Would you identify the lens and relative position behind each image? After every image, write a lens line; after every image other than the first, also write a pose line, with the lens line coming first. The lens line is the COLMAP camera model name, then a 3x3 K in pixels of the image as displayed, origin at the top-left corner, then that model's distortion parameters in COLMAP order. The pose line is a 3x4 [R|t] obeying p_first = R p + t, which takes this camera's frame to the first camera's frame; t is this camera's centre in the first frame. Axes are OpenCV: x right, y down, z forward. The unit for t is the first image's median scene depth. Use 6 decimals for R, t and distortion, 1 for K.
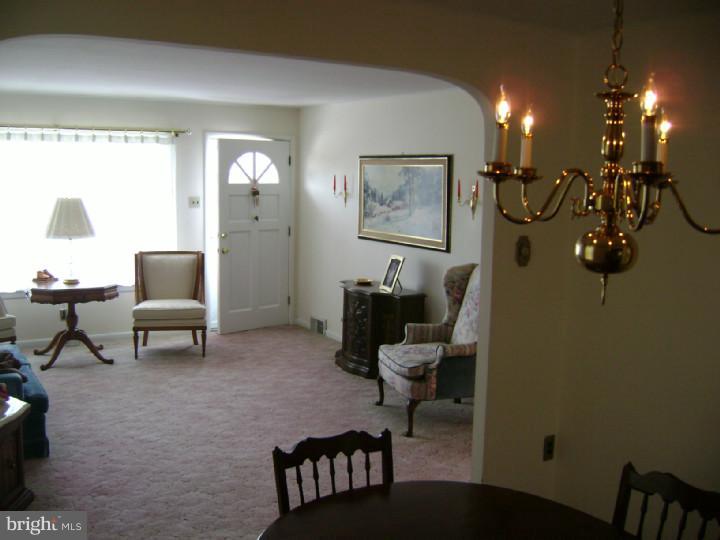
lens RADIAL K [[742.9, 0, 360.0], [0, 742.9, 270.0], [0, 0, 1]] dist [-0.132001, 0.041978]
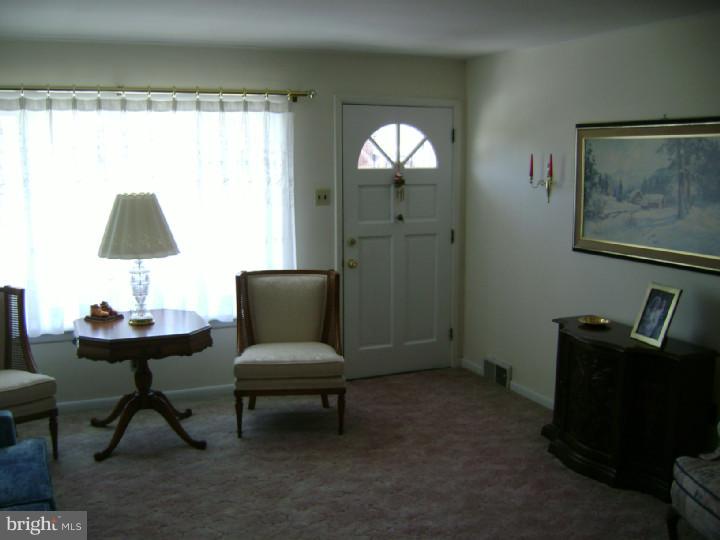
lens RADIAL K [[742.9, 0, 360.0], [0, 742.9, 270.0], [0, 0, 1]] dist [-0.132001, 0.041978]
pose [[0.991702, -0.001915, -0.128540, -0.111714], [0.004121, 0.999849, 0.016897, -0.039798], [0.128488, -0.017286, 0.991560, 0.357104]]
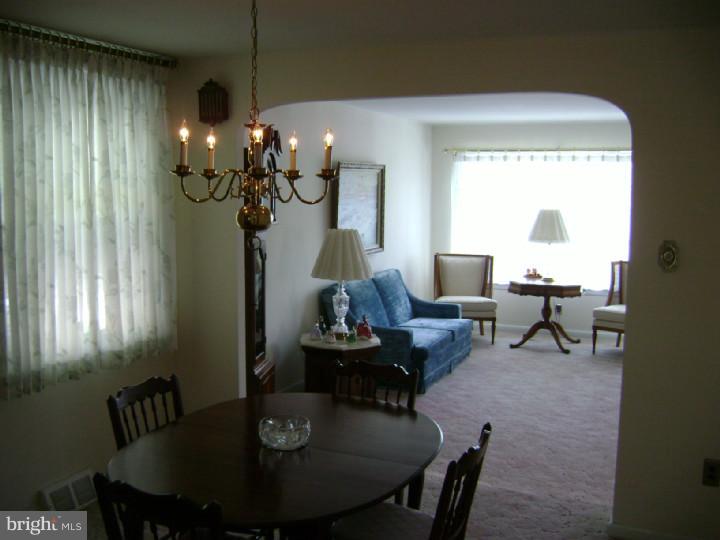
lens RADIAL K [[742.9, 0, 360.0], [0, 742.9, 270.0], [0, 0, 1]] dist [-0.132001, 0.041978]
pose [[0.587329, 0.075232, -0.805844, 0.374676], [-0.099869, 0.994798, 0.020084, 0.006734], [0.803163, 0.068683, 0.591787, 0.043404]]
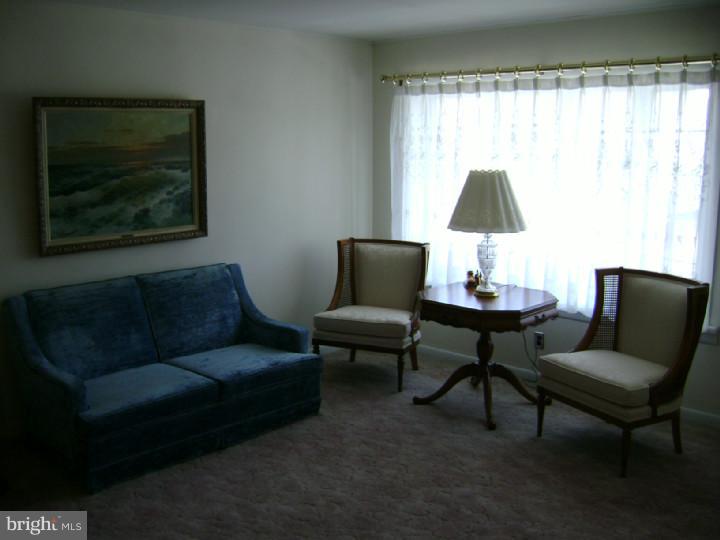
lens RADIAL K [[781.0, 0, 360.4], [0, 781.0, 237.3], [0, 0, 1]] dist [-0.012326, -0.001158]
pose [[0.277213, 0.108452, -0.954668, 0.260428], [-0.121957, 0.989544, 0.077001, -0.076315], [0.953037, 0.095083, 0.287541, 0.647870]]
